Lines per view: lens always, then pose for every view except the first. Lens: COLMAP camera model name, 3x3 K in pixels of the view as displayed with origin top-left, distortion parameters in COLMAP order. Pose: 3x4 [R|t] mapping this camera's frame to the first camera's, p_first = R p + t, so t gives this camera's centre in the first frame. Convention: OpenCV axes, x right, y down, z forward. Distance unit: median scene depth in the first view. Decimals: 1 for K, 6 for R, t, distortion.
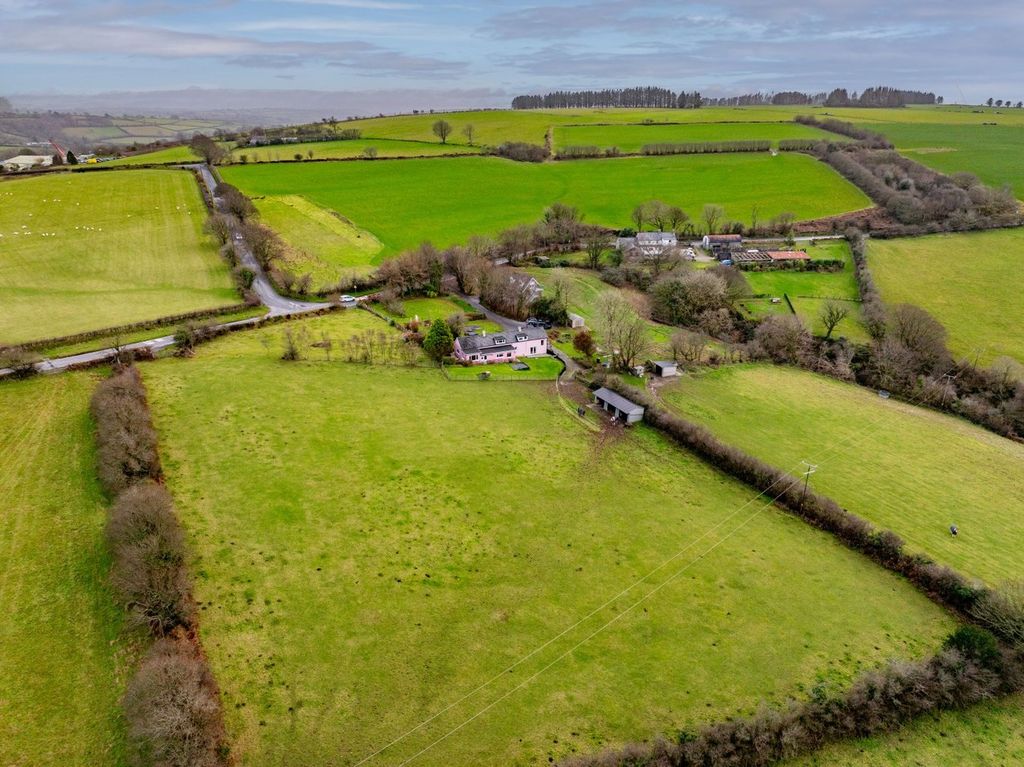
lens RADIAL K [[717.2, 0, 512.5], [0, 717.2, 380.8], [0, 0, 1]] dist [-0.034220, 0.000562]
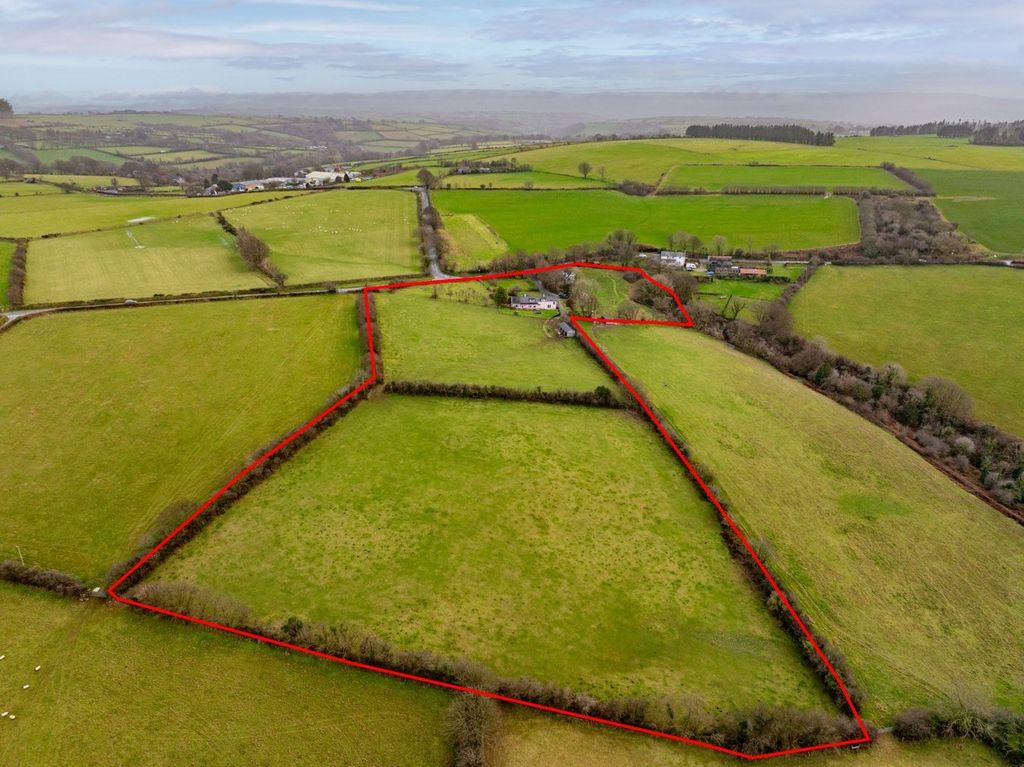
lens RADIAL K [[717.2, 0, 511.5], [0, 717.2, 383.2], [0, 0, 1]] dist [-0.034220, 0.000562]
pose [[0.952875, 0.114828, -0.280792, 0.430178], [-0.113776, 0.993303, 0.020105, 0.119588], [0.281220, 0.012789, 0.959558, -0.807233]]
